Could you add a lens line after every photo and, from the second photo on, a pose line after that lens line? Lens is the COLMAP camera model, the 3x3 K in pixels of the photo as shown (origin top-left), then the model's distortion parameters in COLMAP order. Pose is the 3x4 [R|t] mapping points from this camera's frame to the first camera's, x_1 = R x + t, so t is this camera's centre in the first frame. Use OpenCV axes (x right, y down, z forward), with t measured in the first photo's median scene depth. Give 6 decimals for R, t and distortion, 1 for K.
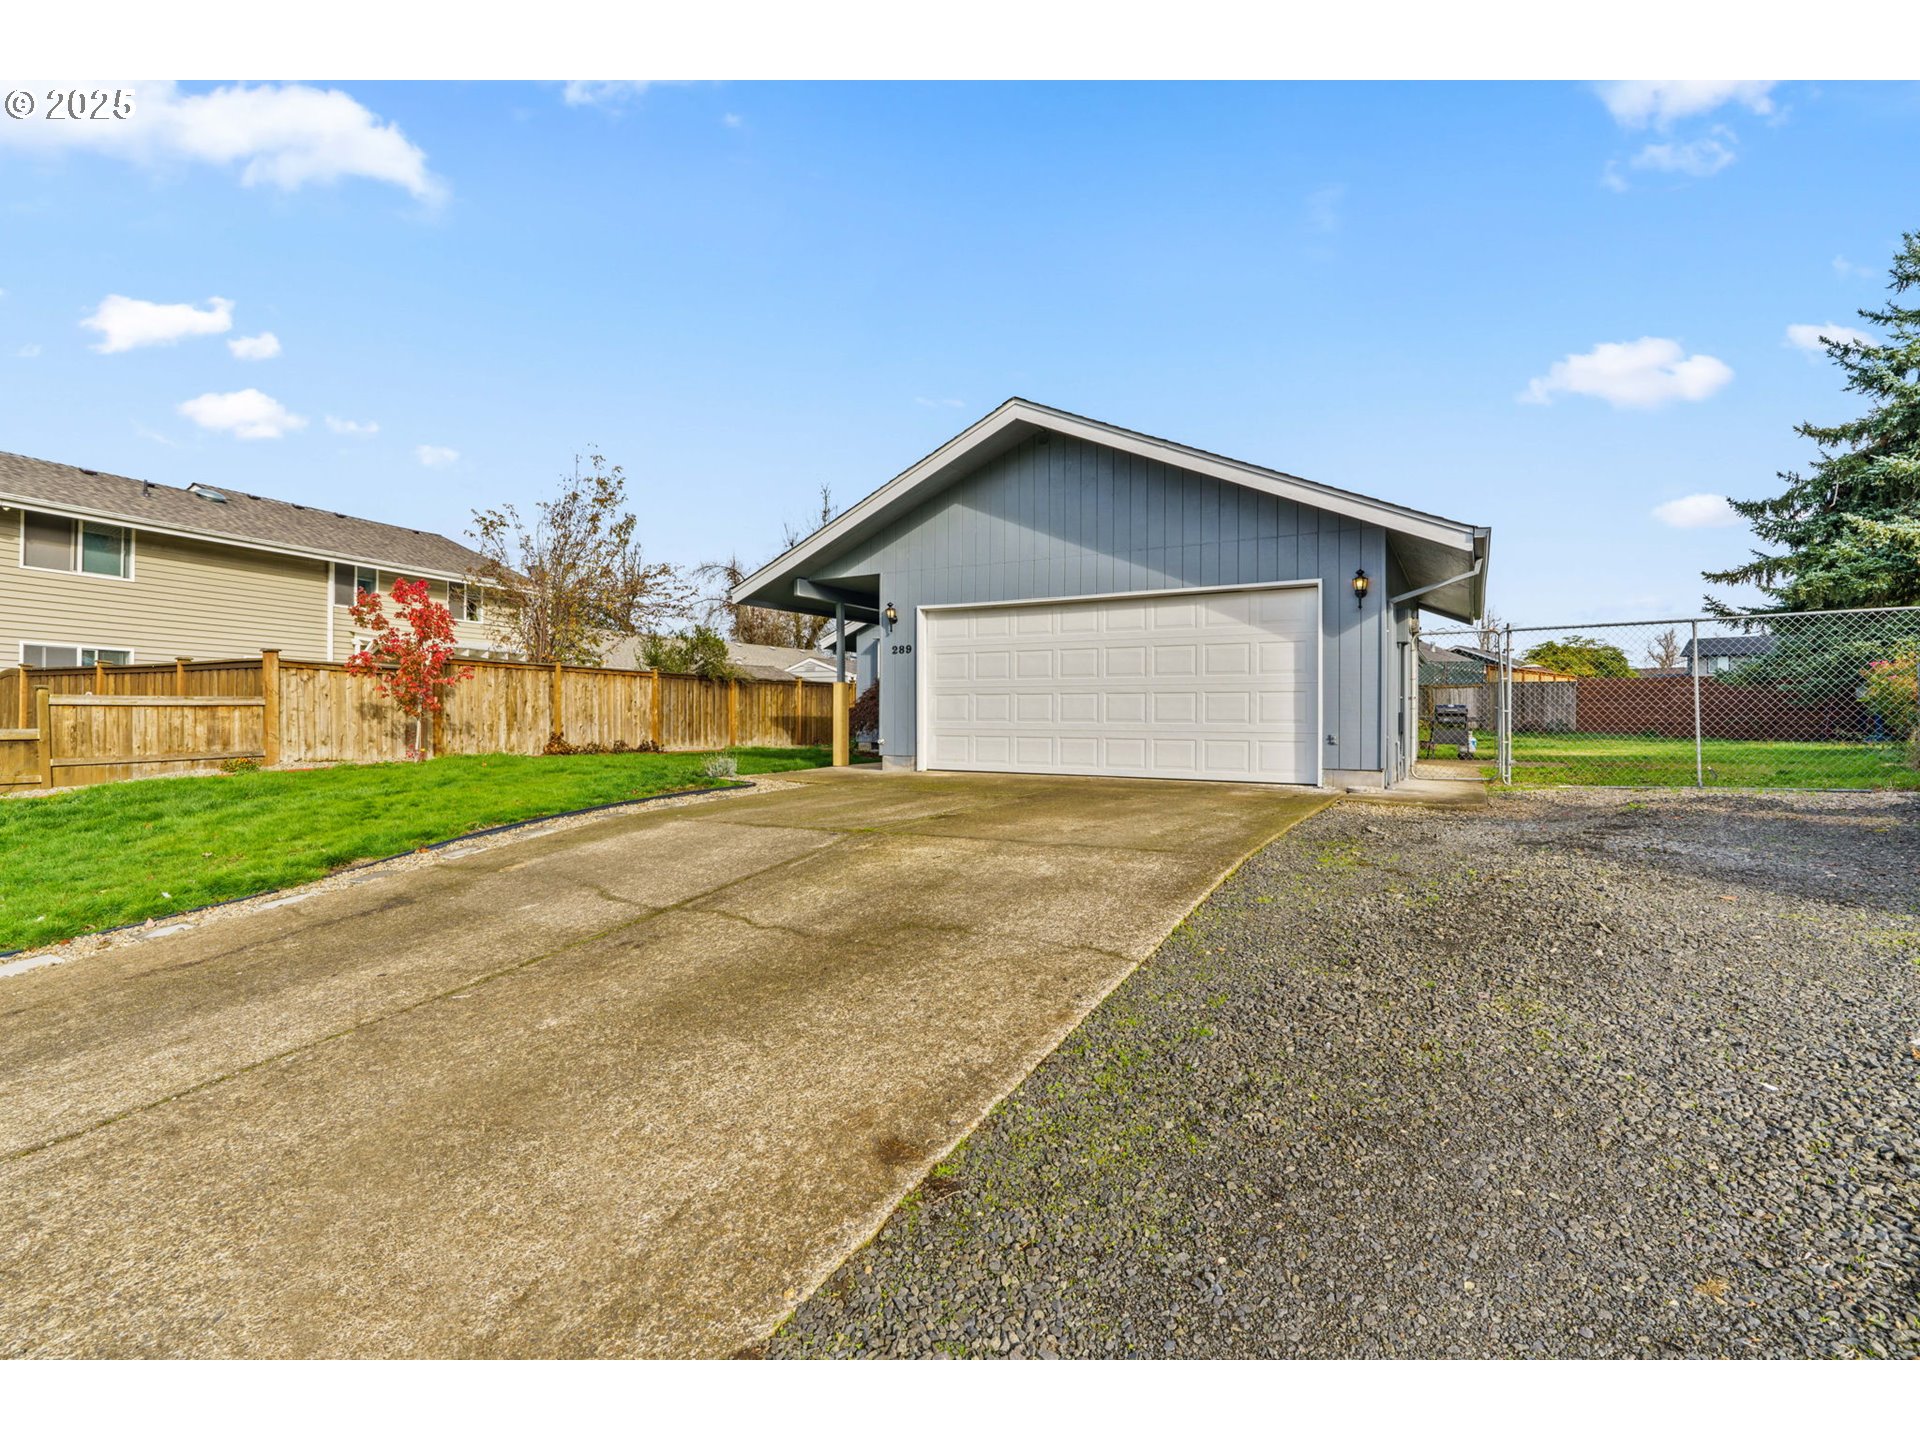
lens RADIAL K [[917.5, 0, 953.8], [0, 917.5, 706.3], [0, 0, 1]] dist [0.000069, 0.001449]
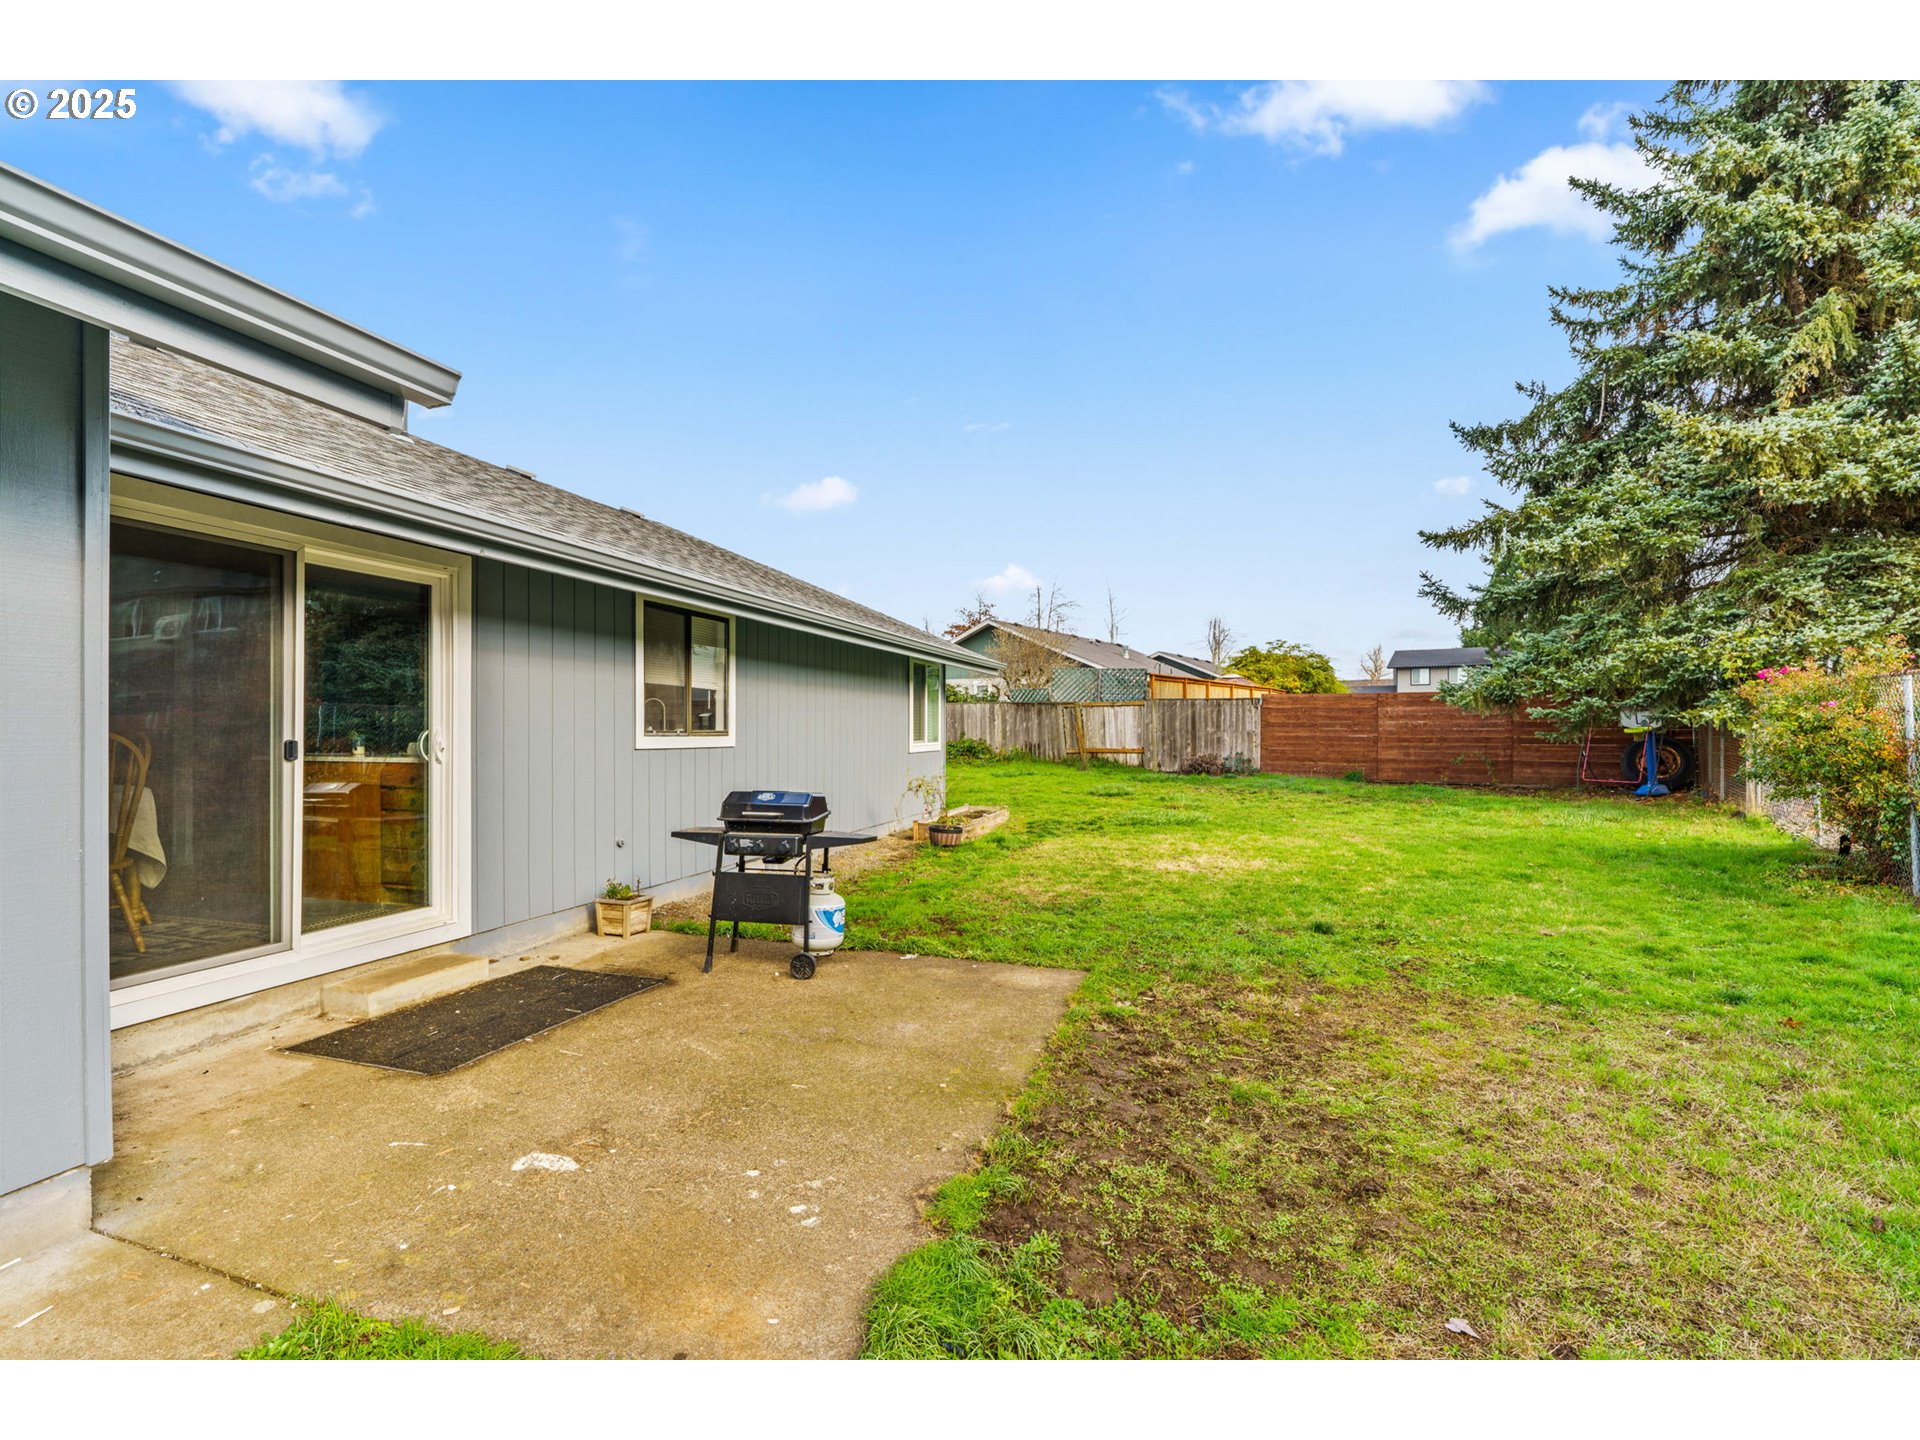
lens RADIAL K [[917.5, 0, 953.8], [0, 917.5, 706.3], [0, 0, 1]] dist [0.000069, 0.001449]
pose [[0.973818, -0.002331, 0.227316, 0.351861], [0.004593, 0.999945, -0.009423, -0.018177], [-0.227282, 0.010220, 0.973775, 0.451467]]
